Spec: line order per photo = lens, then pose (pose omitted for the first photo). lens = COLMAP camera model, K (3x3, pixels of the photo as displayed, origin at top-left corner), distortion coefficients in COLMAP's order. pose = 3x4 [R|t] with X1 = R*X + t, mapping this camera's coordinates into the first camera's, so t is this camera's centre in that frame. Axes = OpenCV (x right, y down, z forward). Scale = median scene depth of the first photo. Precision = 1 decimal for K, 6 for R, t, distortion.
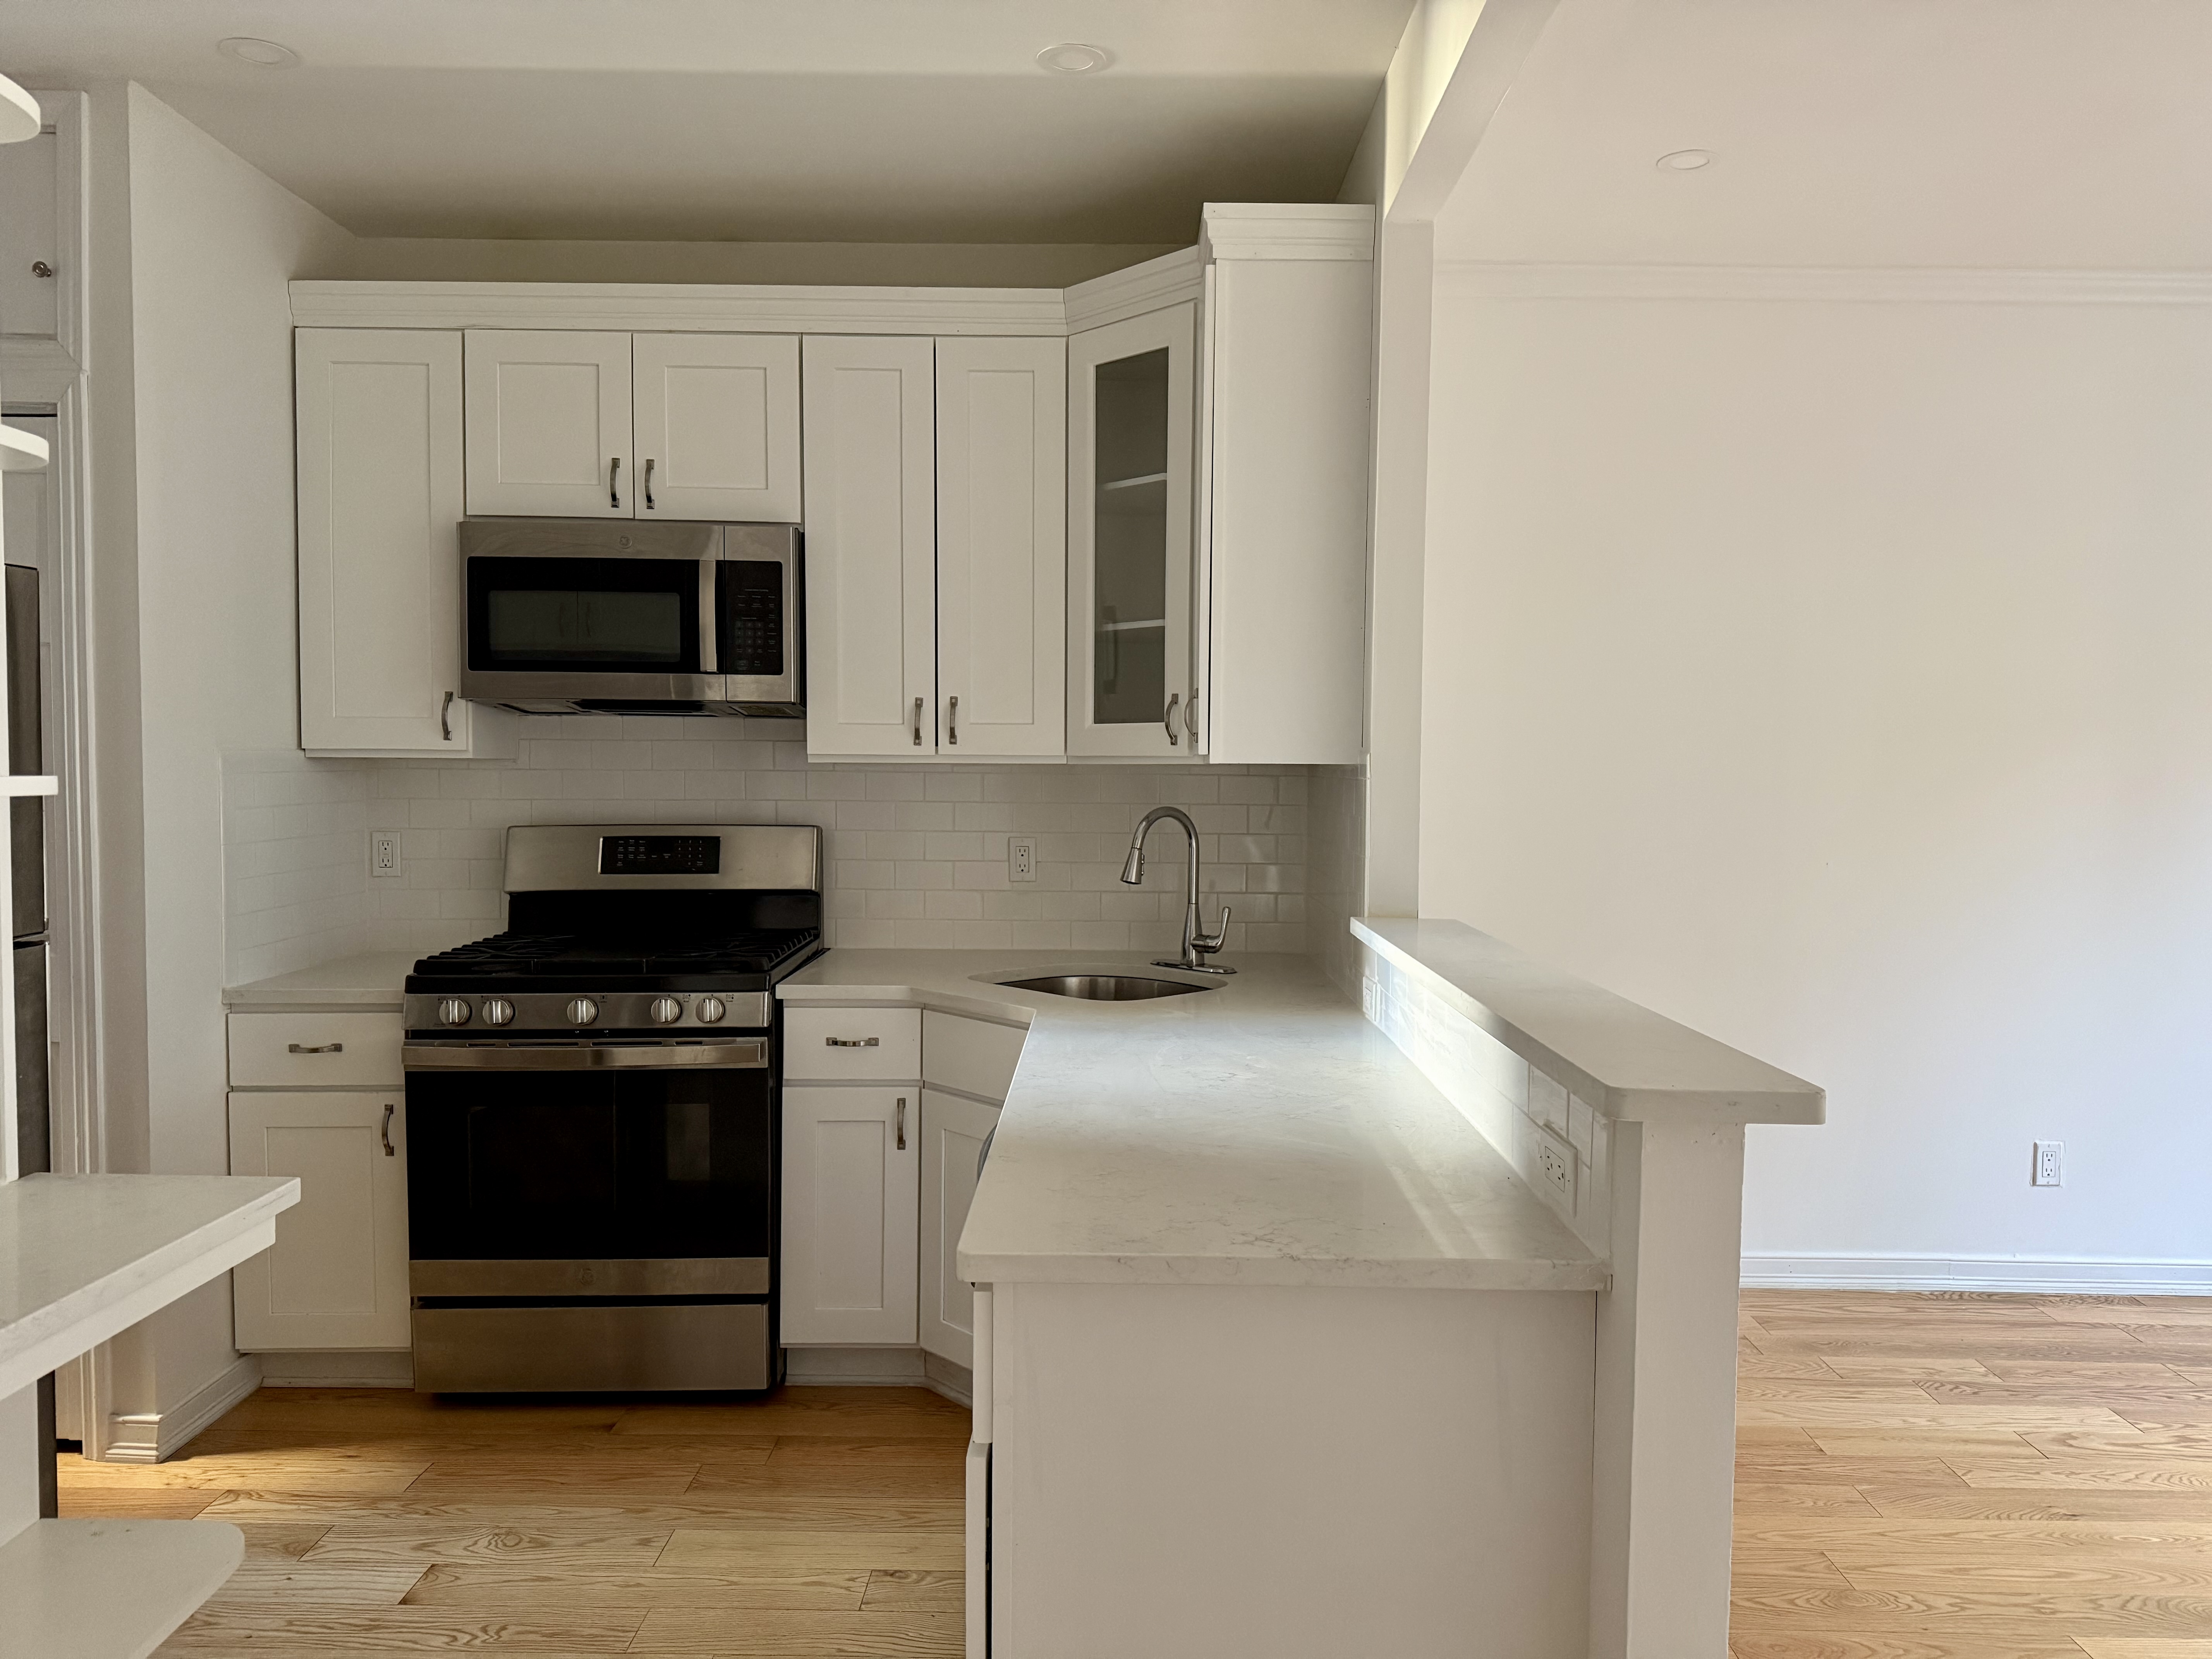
lens RADIAL K [[1617.0, 0, 1105.7], [0, 1617.0, 833.7], [0, 0, 1]] dist [-0.000783, 0.000550]
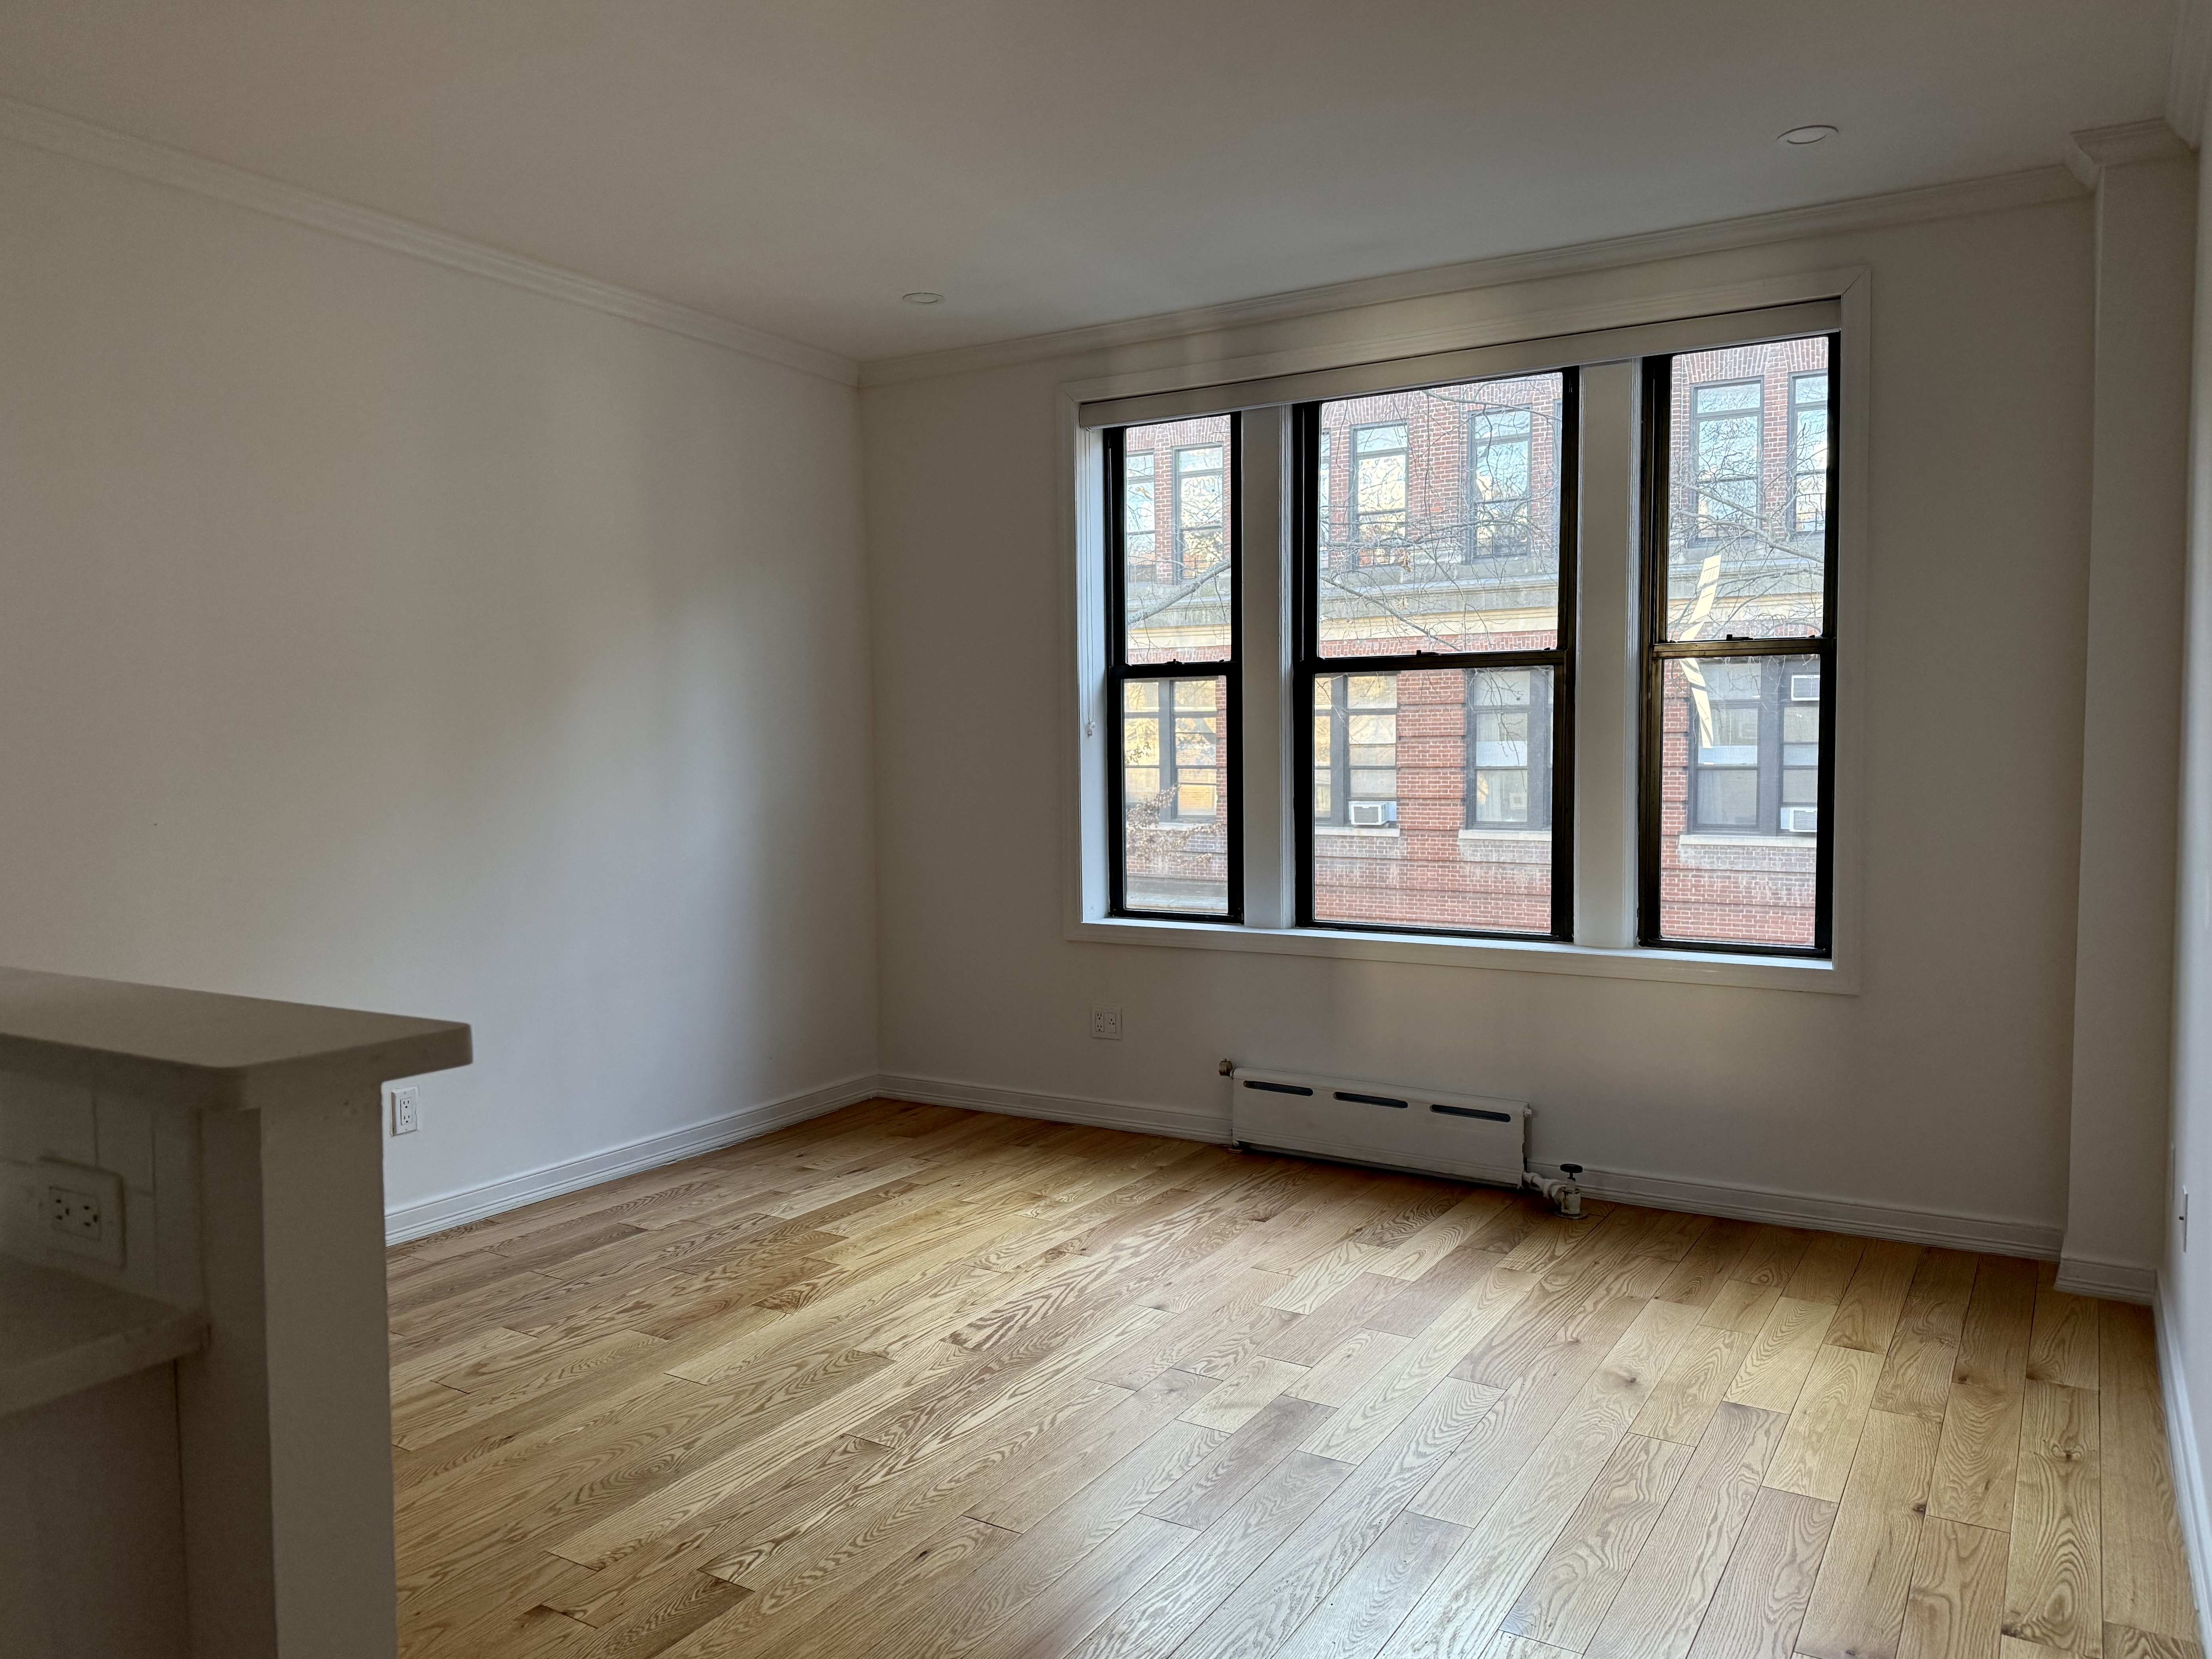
lens RADIAL K [[1617.0, 0, 1114.0], [0, 1617.0, 832.6], [0, 0, 1]] dist [-0.000783, 0.000550]
pose [[0.504916, -0.069932, 0.860331, -0.058024], [0.064396, 0.996987, 0.043247, 0.023148], [-0.860763, 0.033565, 0.507898, 0.144143]]
